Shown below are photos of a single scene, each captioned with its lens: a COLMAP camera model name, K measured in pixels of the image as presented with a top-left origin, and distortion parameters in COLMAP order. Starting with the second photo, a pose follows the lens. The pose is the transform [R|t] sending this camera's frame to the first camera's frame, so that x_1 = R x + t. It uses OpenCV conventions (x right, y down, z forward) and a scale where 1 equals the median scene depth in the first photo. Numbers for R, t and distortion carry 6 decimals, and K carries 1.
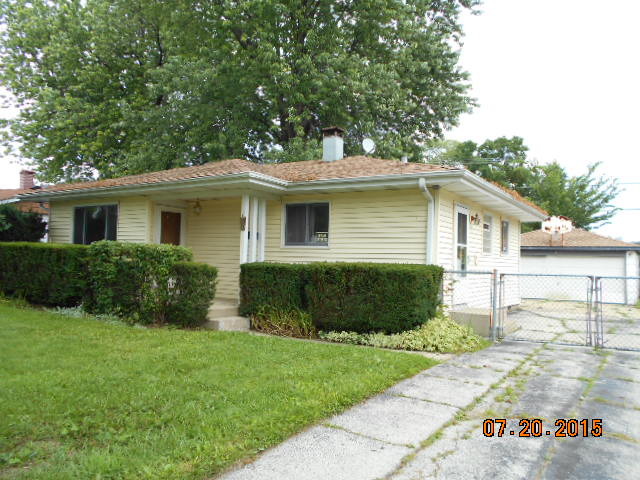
lens RADIAL K [[491.3, 0, 330.6], [0, 491.3, 240.1], [0, 0, 1]] dist [-0.041033, -0.000755]
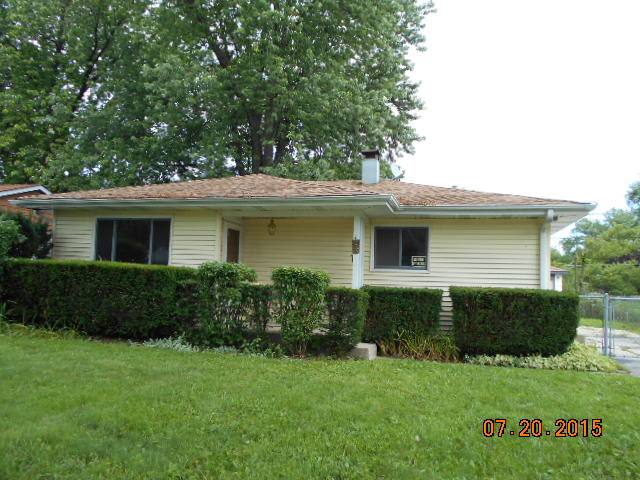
lens RADIAL K [[488.8, 0, 320.0], [0, 488.8, 240.0], [0, 0, 1]] dist [-0.005263, 0.000313]
pose [[0.957631, 0.028923, 0.286541, -0.507187], [-0.019776, 0.999200, -0.034764, -0.010199], [-0.287317, 0.027624, 0.957437, 0.093282]]
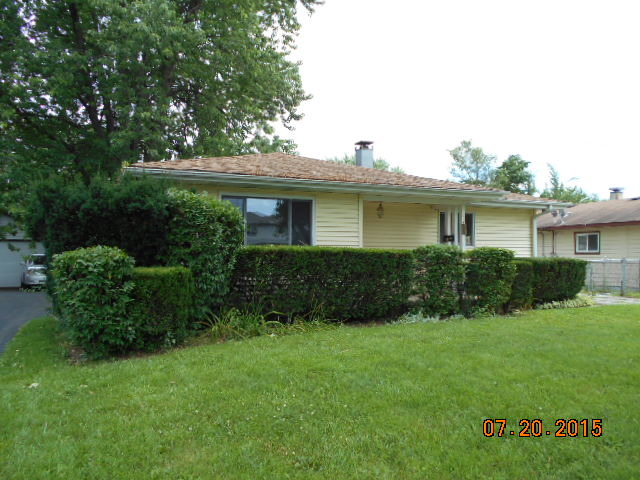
lens RADIAL K [[488.8, 0, 320.0], [0, 488.8, 240.0], [0, 0, 1]] dist [-0.005263, 0.000313]
pose [[0.609435, -0.002051, 0.792833, -1.341010], [-0.024159, 0.999484, 0.021156, -0.021603], [-0.792468, -0.032047, 0.609071, 0.515885]]
